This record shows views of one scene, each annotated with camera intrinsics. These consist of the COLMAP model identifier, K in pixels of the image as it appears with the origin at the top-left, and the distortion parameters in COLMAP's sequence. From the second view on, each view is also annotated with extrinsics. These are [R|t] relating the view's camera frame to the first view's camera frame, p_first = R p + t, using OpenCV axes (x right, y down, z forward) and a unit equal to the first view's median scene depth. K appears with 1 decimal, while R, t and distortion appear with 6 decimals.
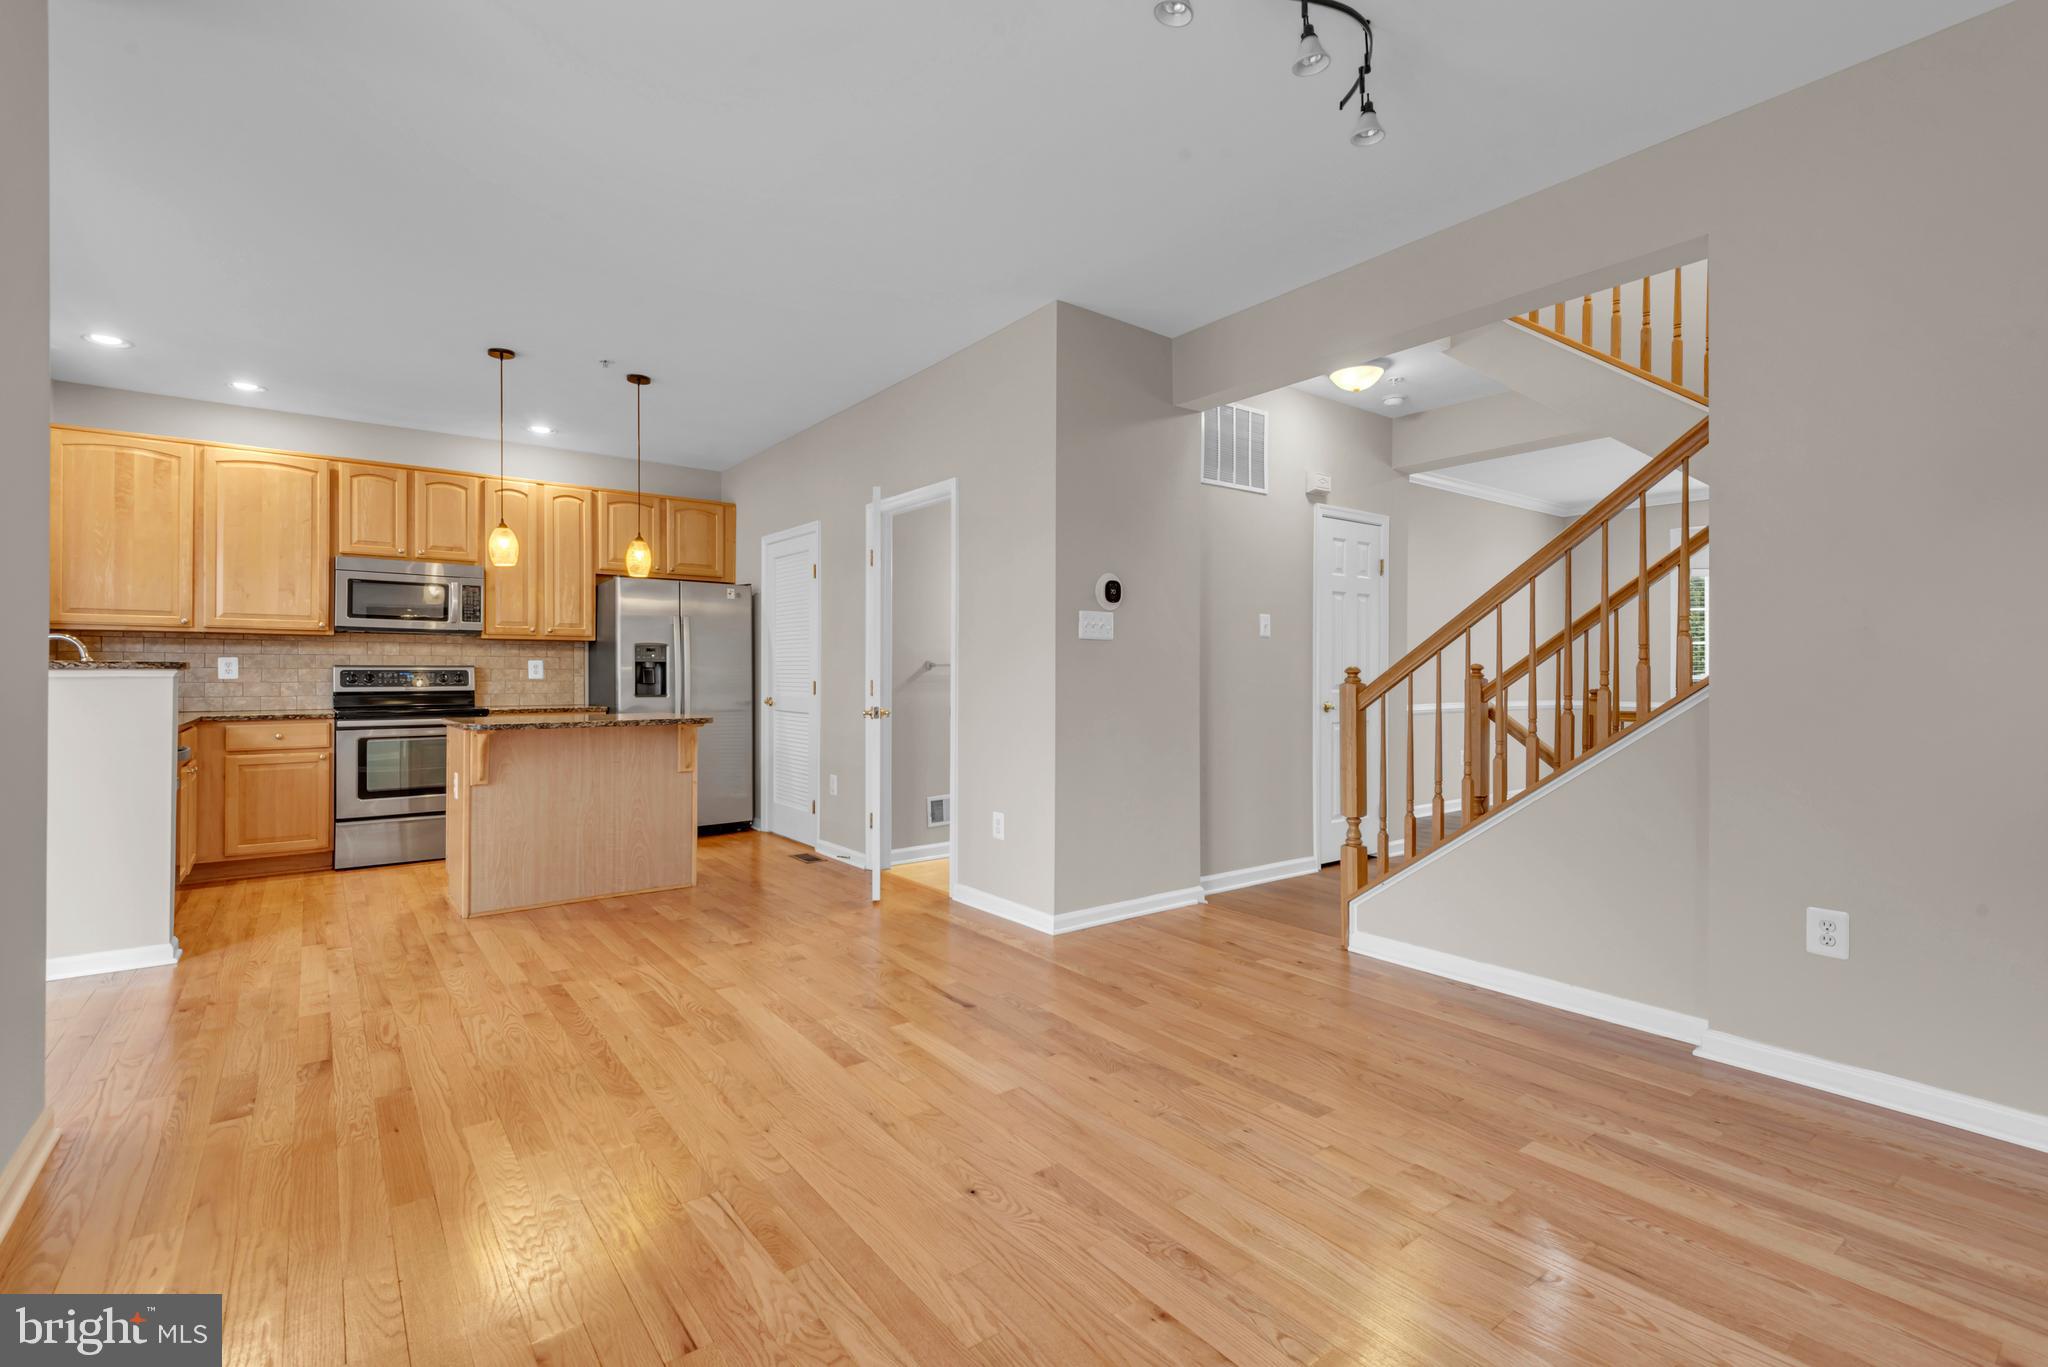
lens RADIAL K [[935.4, 0, 1027.8], [0, 935.4, 677.6], [0, 0, 1]] dist [0.012782, -0.001001]
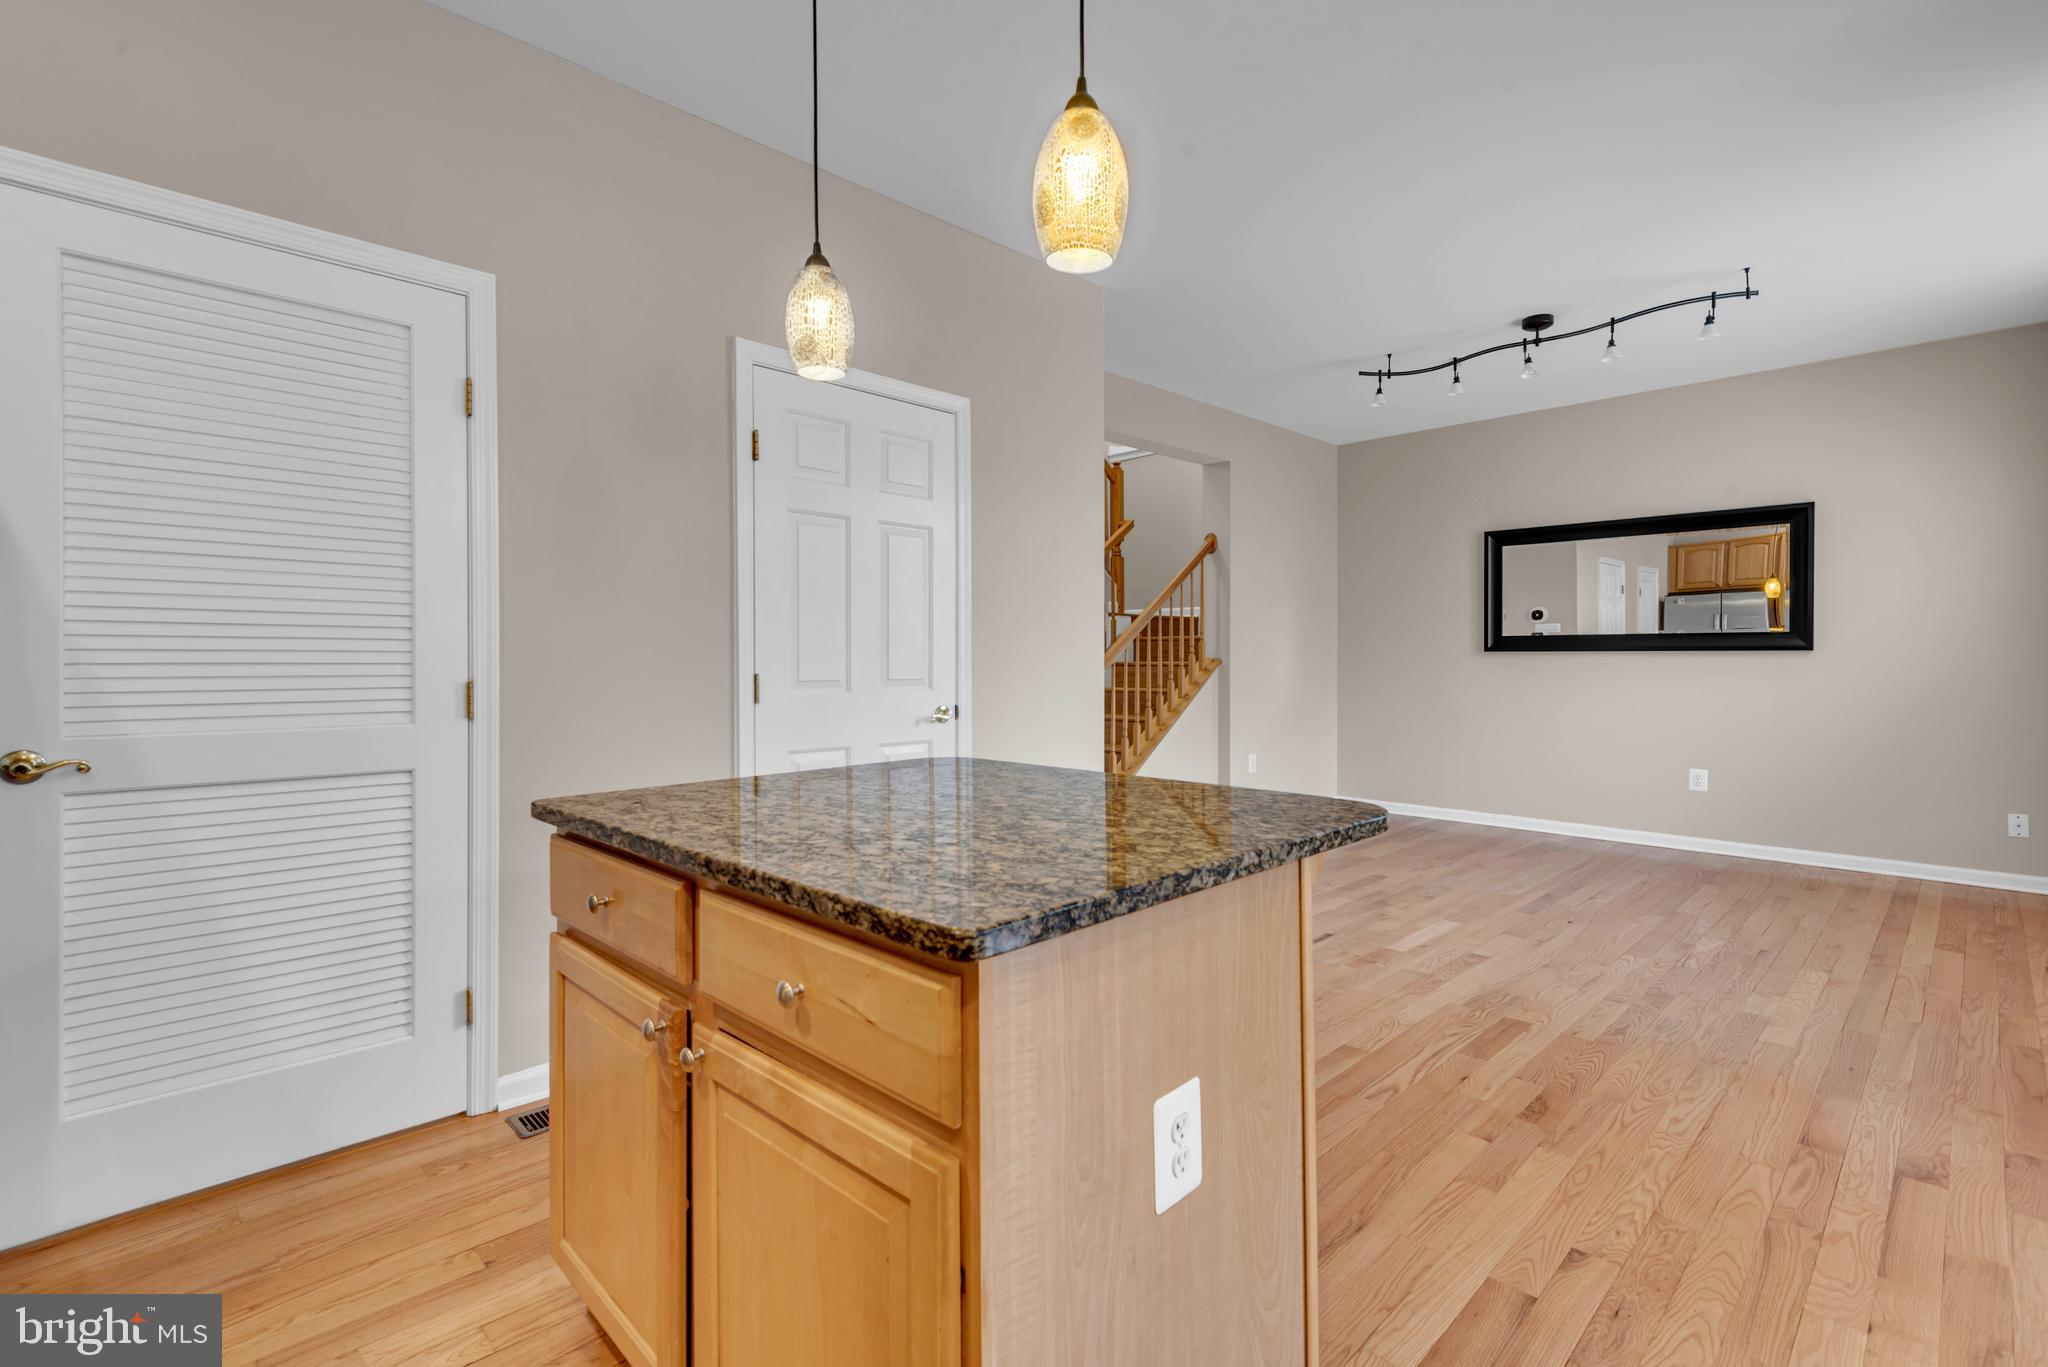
lens RADIAL K [[935.4, 0, 1020.5], [0, 935.4, 672.0], [0, 0, 1]] dist [0.012782, -0.001001]
pose [[-0.123102, -0.015025, 0.992280, -1.262650], [0.009987, 0.999816, 0.016378, -0.012588], [-0.992344, 0.011927, -0.122929, 1.611808]]
